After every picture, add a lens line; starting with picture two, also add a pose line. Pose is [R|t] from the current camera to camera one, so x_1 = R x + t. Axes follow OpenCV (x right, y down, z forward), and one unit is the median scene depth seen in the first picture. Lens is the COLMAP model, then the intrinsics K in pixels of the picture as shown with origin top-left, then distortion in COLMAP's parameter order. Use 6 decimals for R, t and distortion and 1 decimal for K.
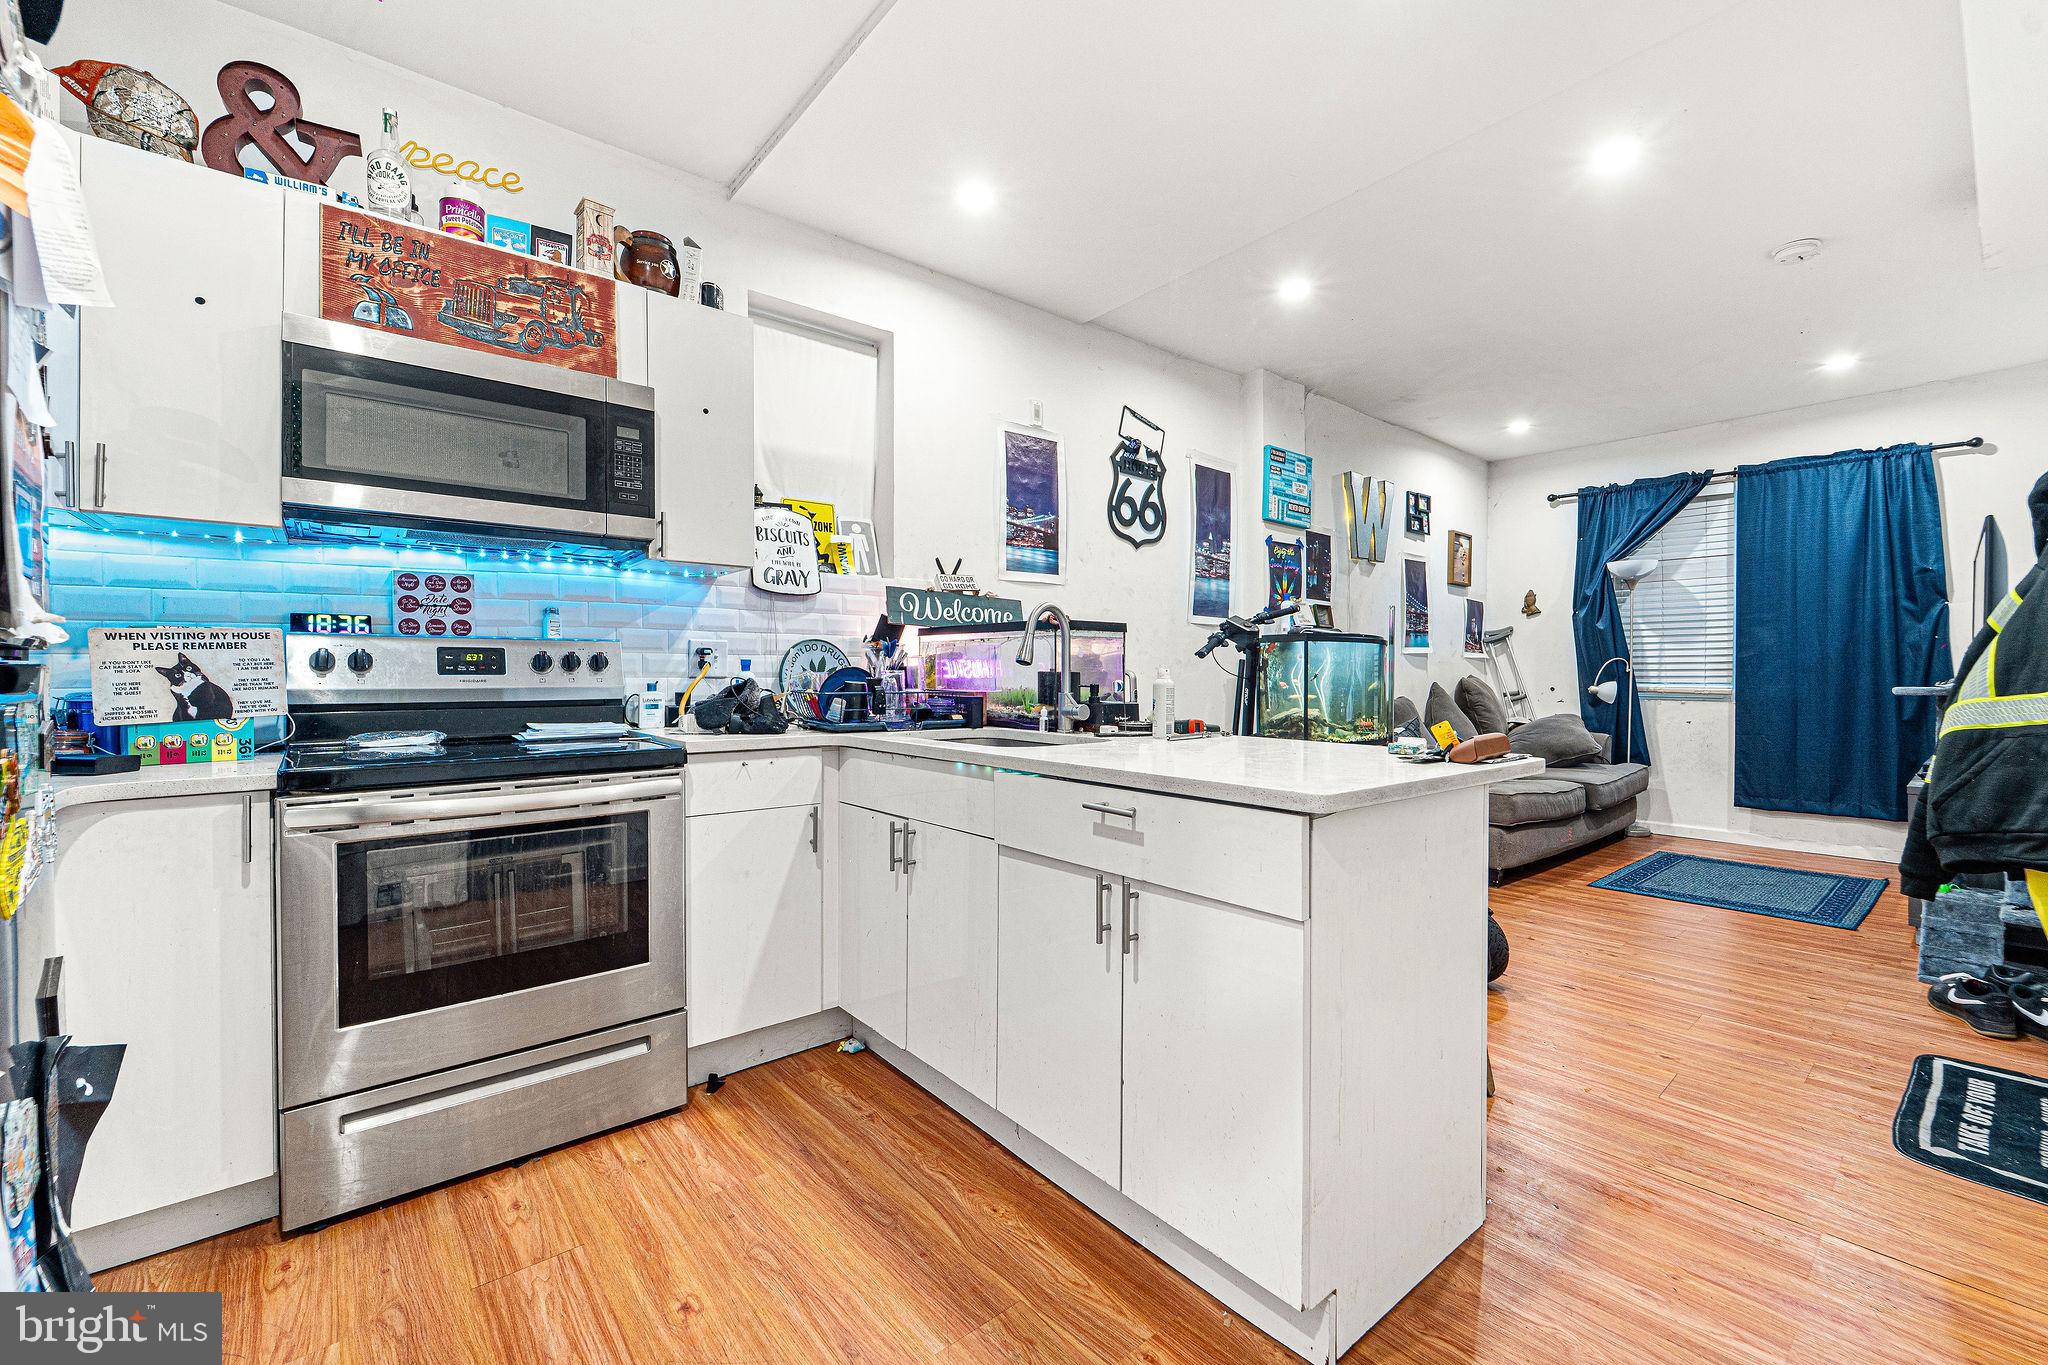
lens RADIAL K [[838.2, 0, 1023.7], [0, 838.2, 670.3], [0, 0, 1]] dist [-0.000642, -0.002168]
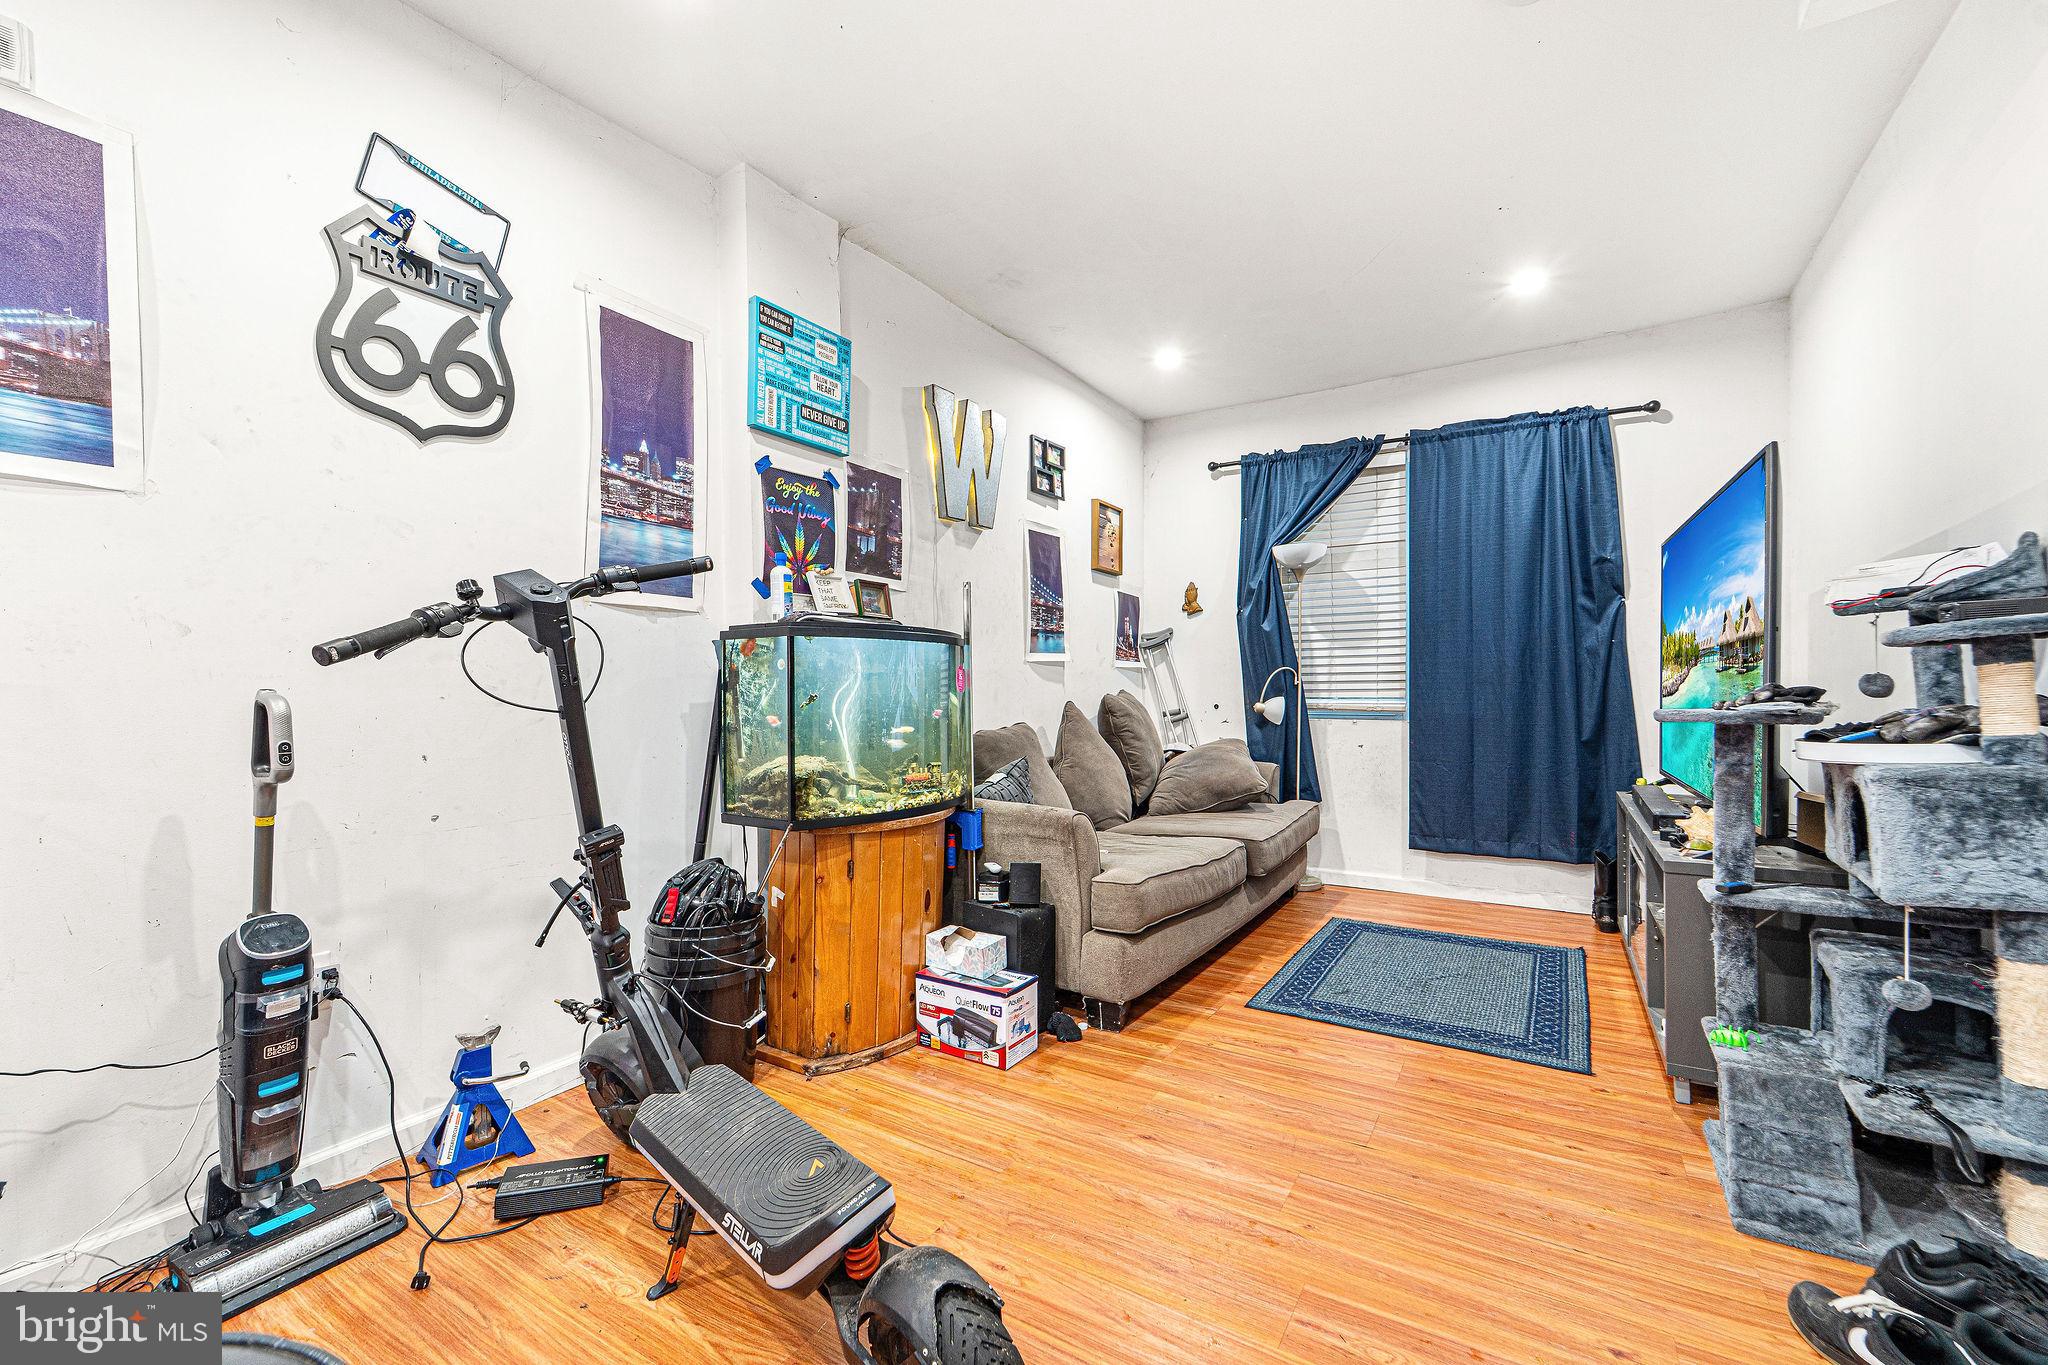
lens RADIAL K [[838.2, 0, 1021.8], [0, 838.2, 679.2], [0, 0, 1]] dist [-0.000642, -0.002168]
pose [[0.953589, -0.006121, 0.301050, 0.267518], [0.007309, 0.999969, -0.002820, -0.003490], [-0.301023, 0.004889, 0.953604, 0.365958]]
